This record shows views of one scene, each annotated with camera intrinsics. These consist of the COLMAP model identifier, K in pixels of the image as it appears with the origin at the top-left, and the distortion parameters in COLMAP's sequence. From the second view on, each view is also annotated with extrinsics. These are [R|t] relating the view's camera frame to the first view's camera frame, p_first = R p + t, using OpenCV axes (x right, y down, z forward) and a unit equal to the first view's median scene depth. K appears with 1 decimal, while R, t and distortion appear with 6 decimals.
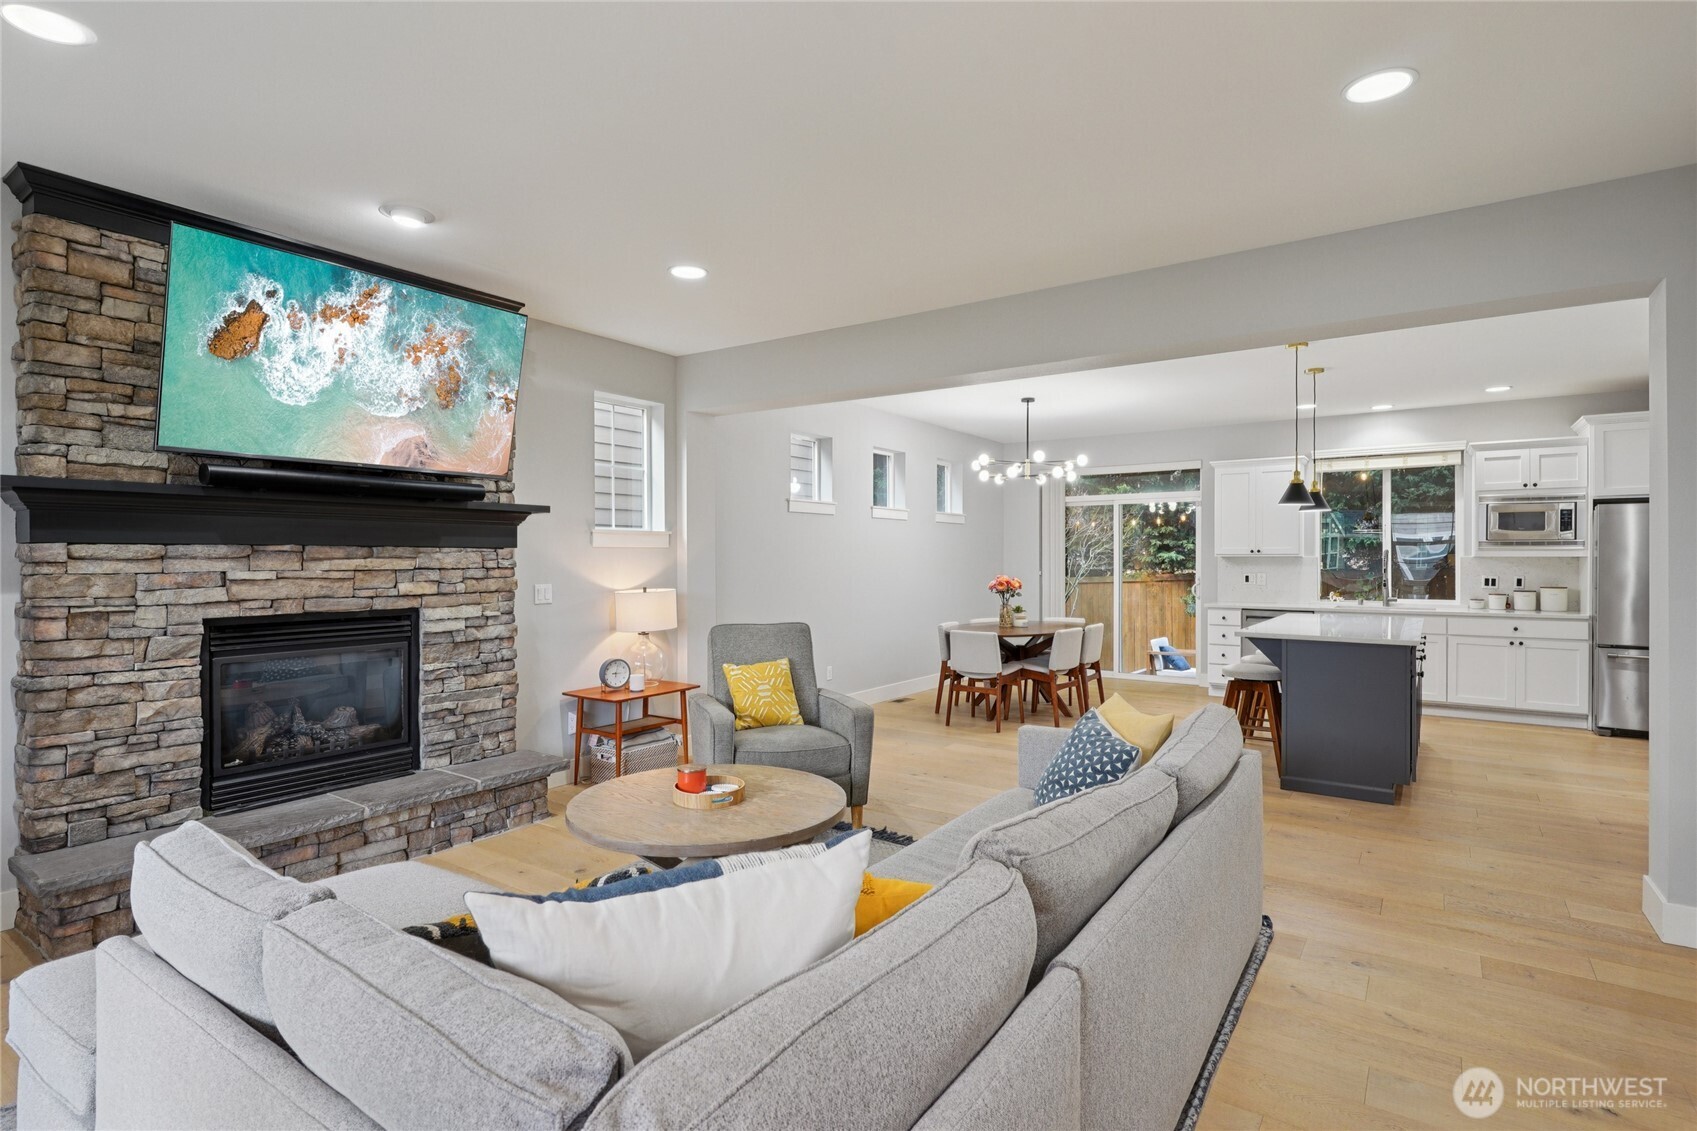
lens RADIAL K [[843.9, 0, 866.6], [0, 843.9, 562.6], [0, 0, 1]] dist [0.011324, -0.006157]
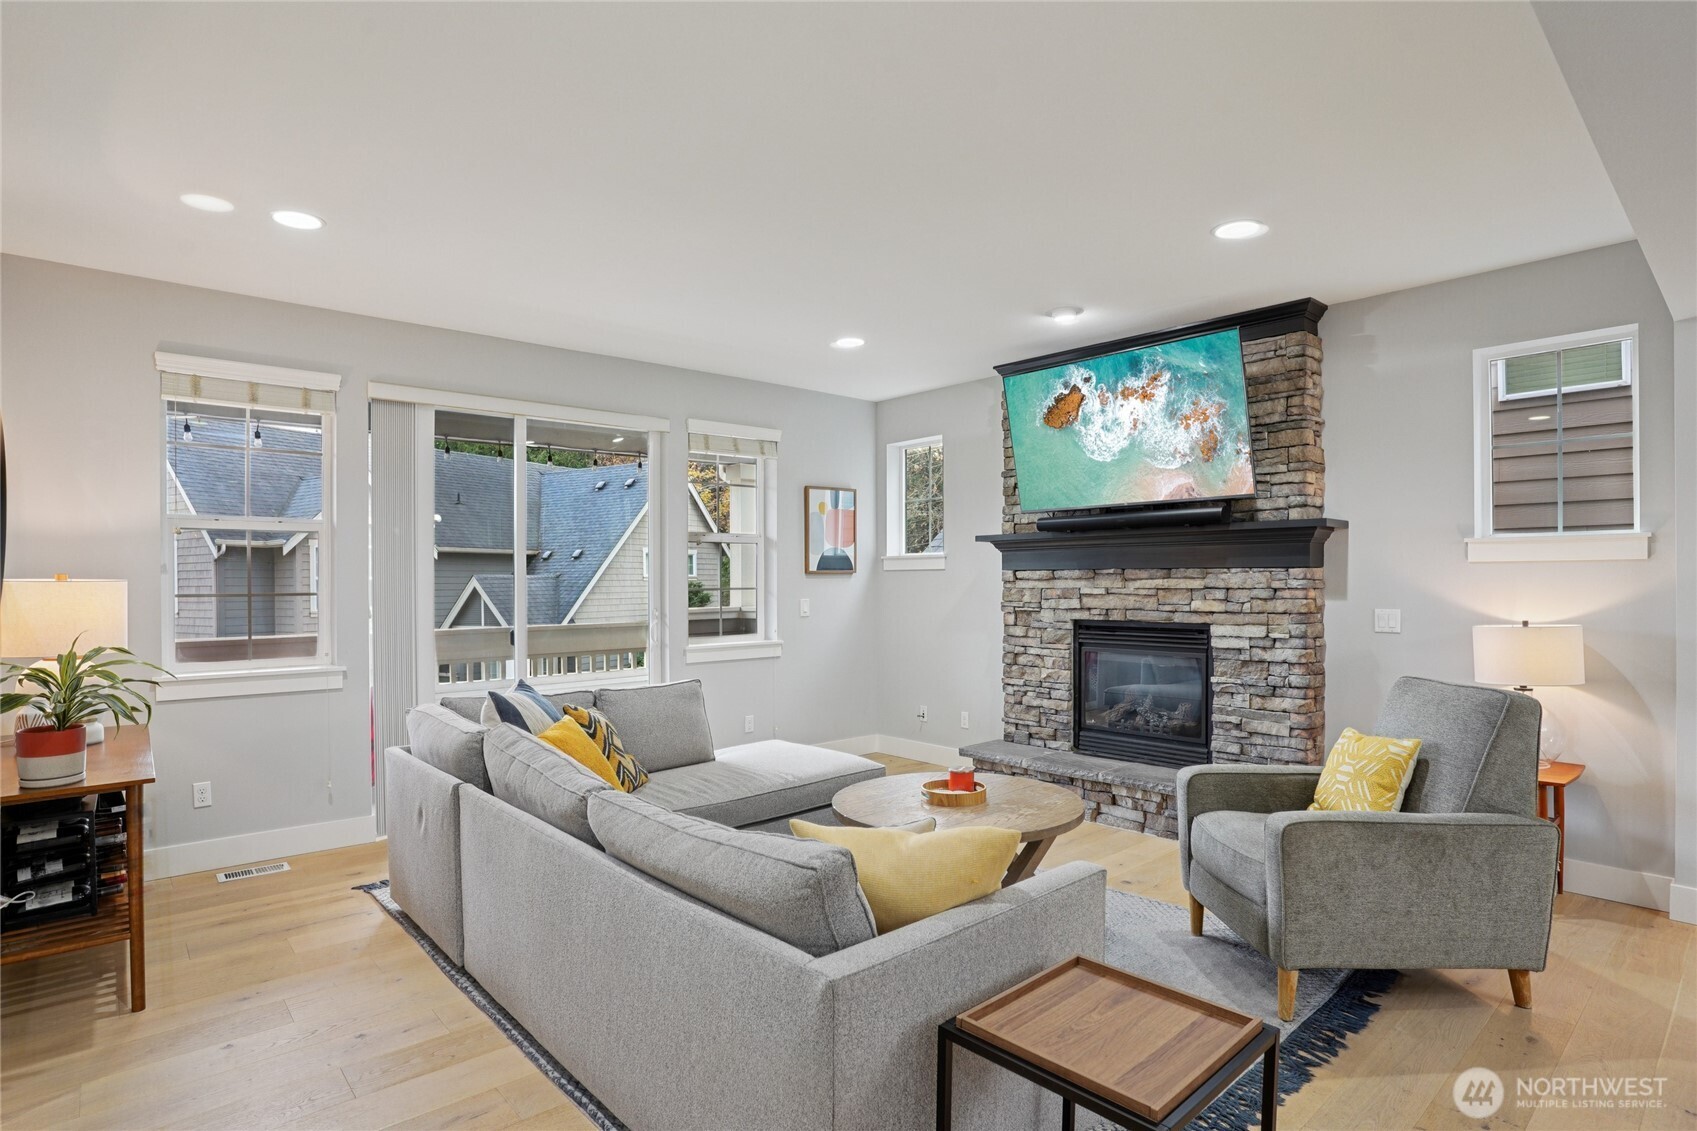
lens RADIAL K [[843.9, 0, 853.6], [0, 843.9, 583.5], [0, 0, 1]] dist [0.011324, -0.006157]
pose [[-0.203995, 0.002281, -0.978969, 0.631535], [-0.003694, 0.999988, 0.003100, -0.000457], [0.978965, 0.004248, -0.203984, 0.764330]]
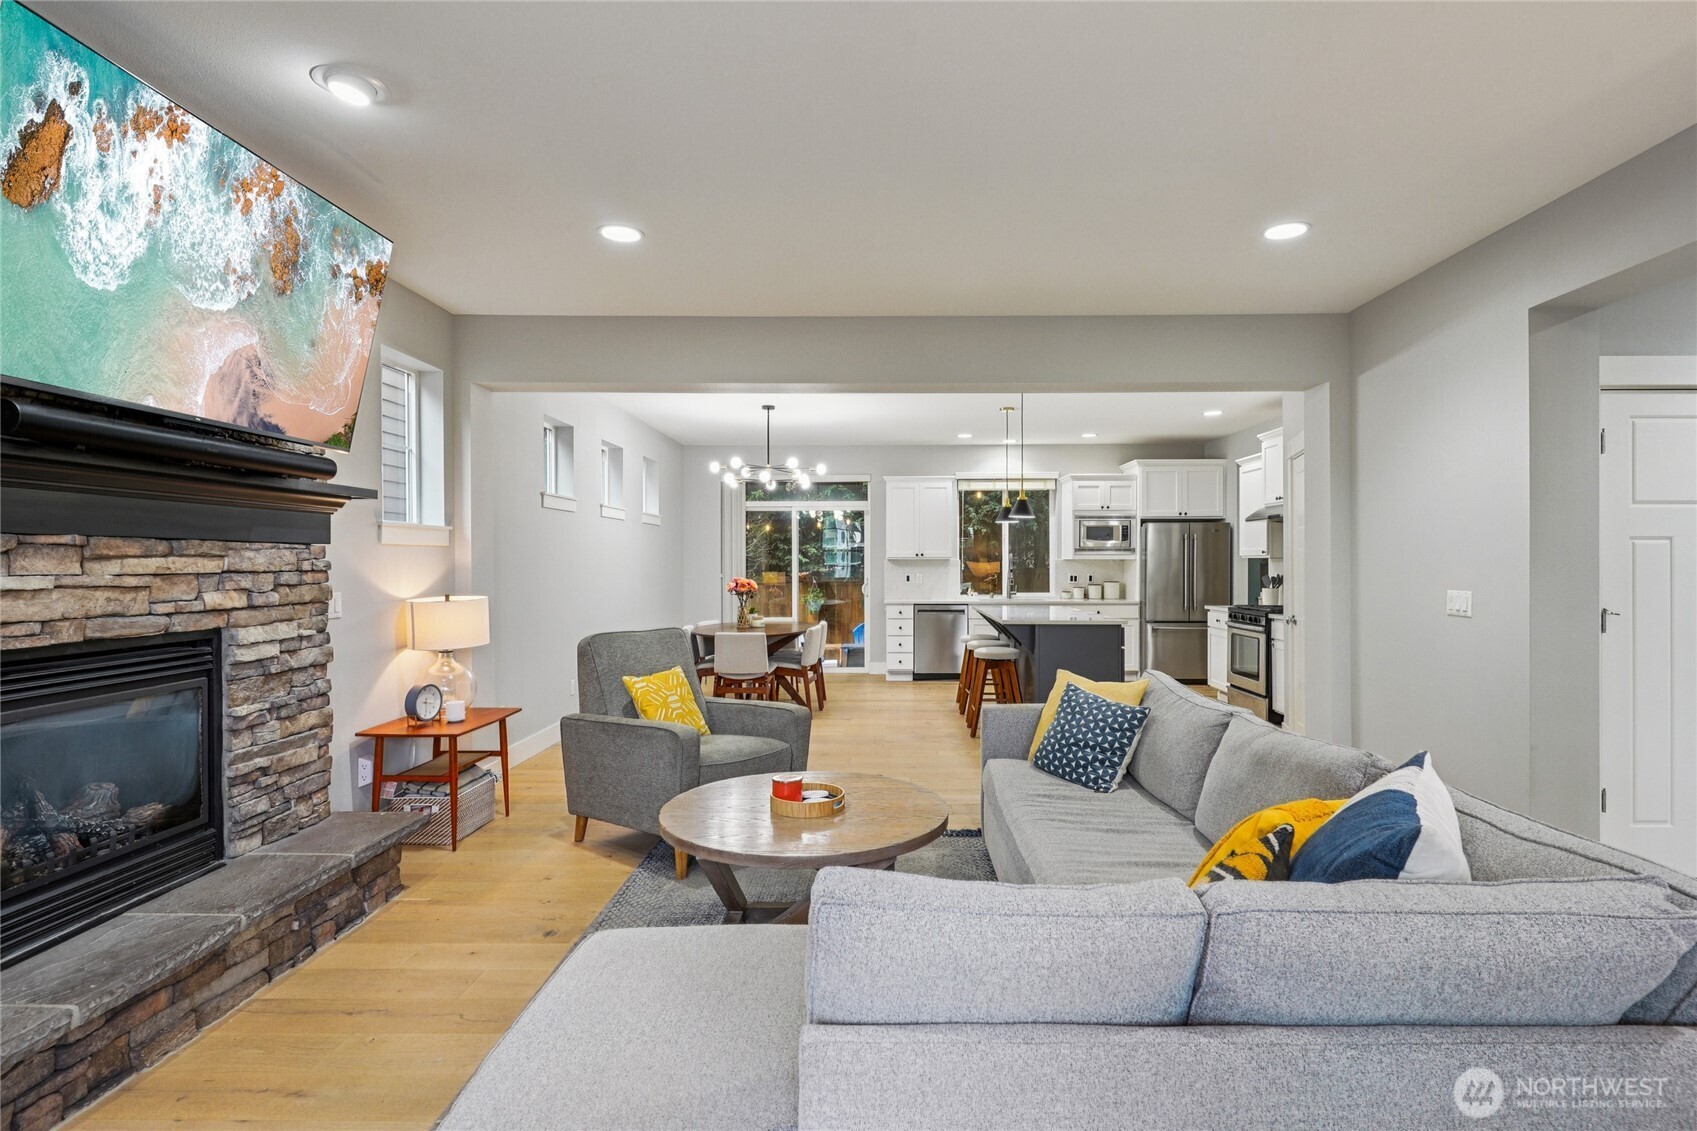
lens RADIAL K [[843.9, 0, 872.8], [0, 843.9, 567.0], [0, 0, 1]] dist [0.011324, -0.006157]
pose [[0.829277, -0.003609, 0.558826, -0.472188], [0.003724, 0.999993, 0.000932, 0.004447], [-0.558825, 0.001308, 0.829285, 0.117000]]
